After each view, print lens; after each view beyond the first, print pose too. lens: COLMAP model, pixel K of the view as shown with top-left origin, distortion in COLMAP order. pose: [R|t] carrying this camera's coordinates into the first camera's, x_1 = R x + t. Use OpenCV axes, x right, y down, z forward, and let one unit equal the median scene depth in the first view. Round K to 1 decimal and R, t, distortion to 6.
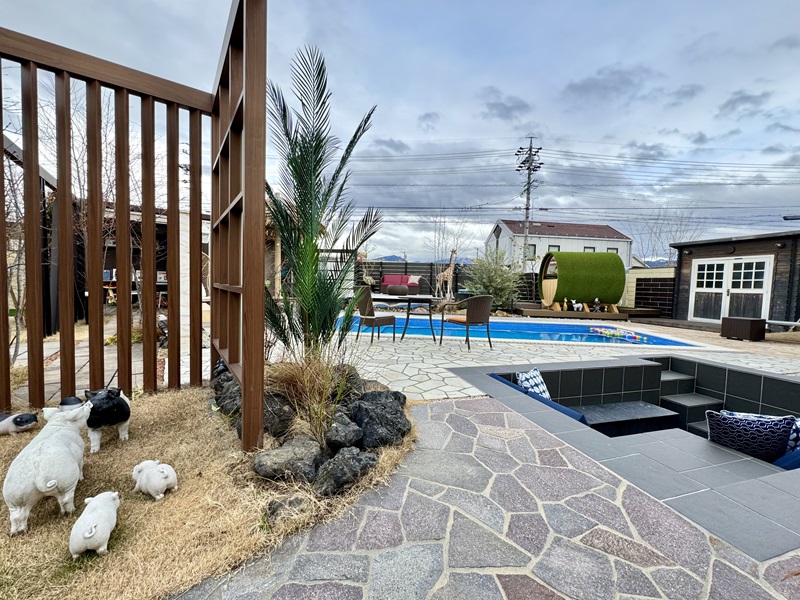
lens RADIAL K [[320.0, 0, 400.0], [0, 320.0, 300.0], [0, 0, 1]] dist [0.000906, 0.000093]
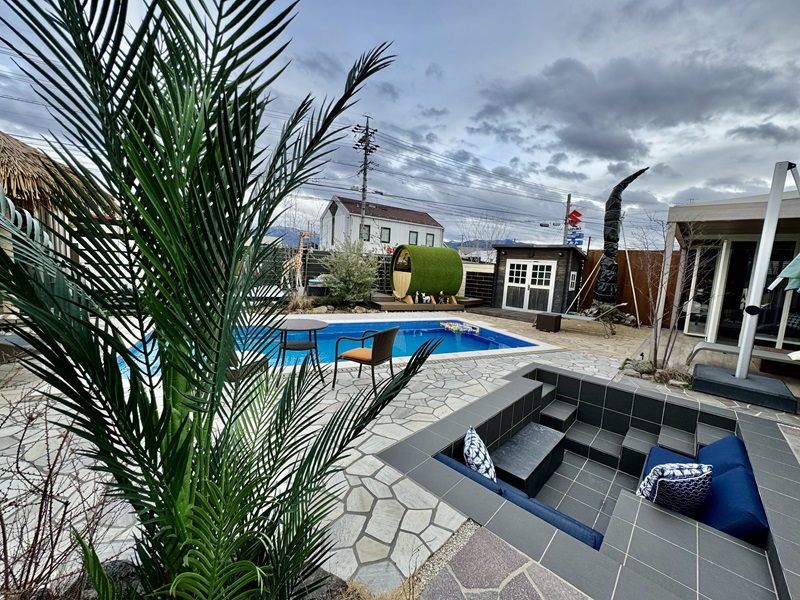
lens RADIAL K [[320.0, 0, 400.0], [0, 320.0, 300.0], [0, 0, 1]] dist [0.000906, 0.000093]
pose [[0.865322, -0.035915, 0.499929, -0.056038], [-0.007574, 0.996379, 0.084689, -0.069458], [-0.501160, -0.077070, 0.861916, 0.133675]]
